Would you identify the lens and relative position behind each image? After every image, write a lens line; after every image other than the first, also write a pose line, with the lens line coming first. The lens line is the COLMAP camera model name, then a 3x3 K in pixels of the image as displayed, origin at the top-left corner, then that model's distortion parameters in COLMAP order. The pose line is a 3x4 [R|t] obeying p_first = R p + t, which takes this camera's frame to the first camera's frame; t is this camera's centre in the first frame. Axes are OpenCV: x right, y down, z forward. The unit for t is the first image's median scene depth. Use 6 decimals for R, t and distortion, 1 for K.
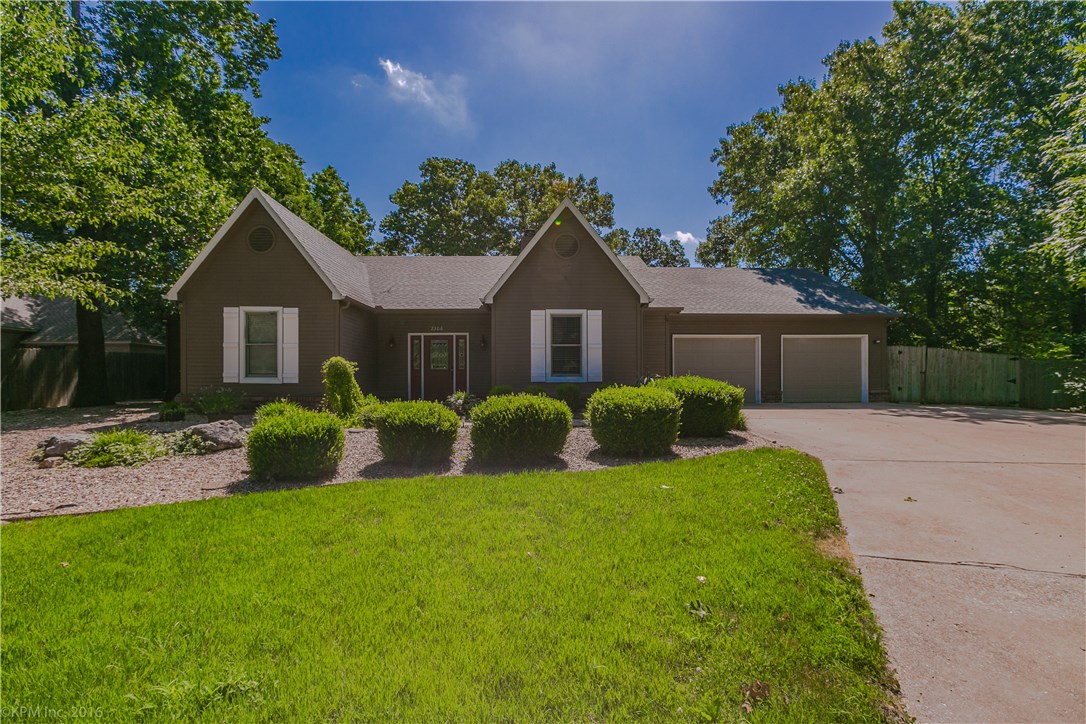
lens RADIAL K [[499.6, 0, 543.0], [0, 499.6, 362.0], [0, 0, 1]] dist [0.000060, -0.000072]
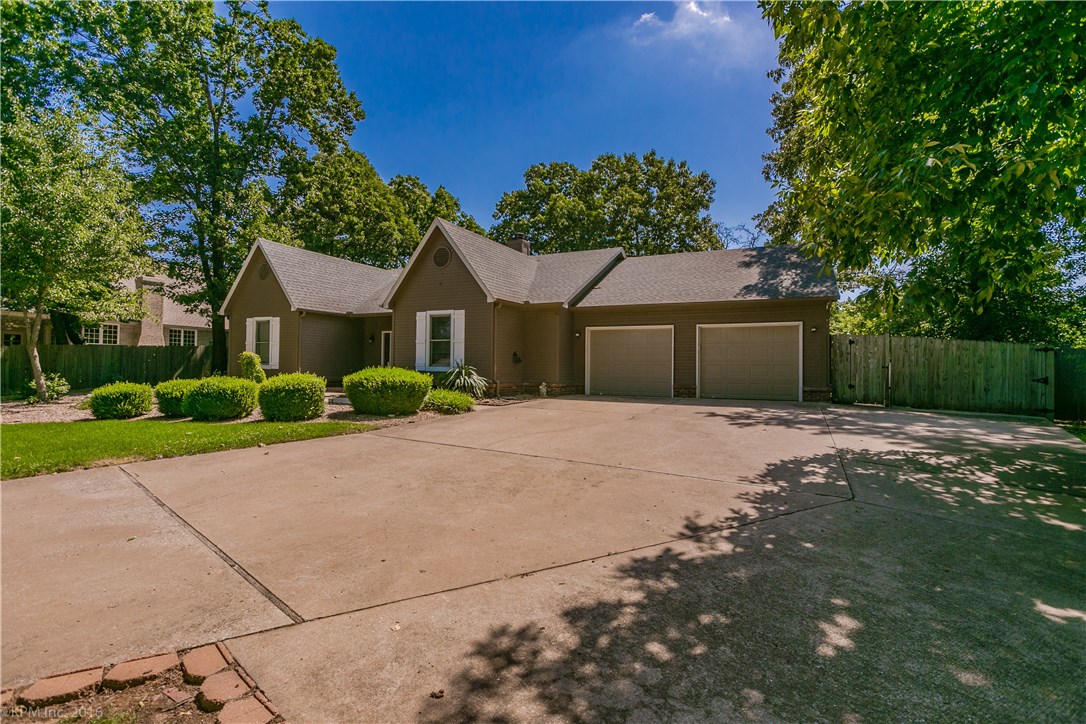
lens RADIAL K [[523.3, 0, 543.0], [0, 523.3, 362.0], [0, 0, 1]] dist [-0.000400, -0.000080]
pose [[0.871501, 0.006251, -0.490353, 0.694750], [-0.001076, 0.999941, 0.010836, 0.004695], [0.490392, -0.008916, 0.871456, 0.012891]]
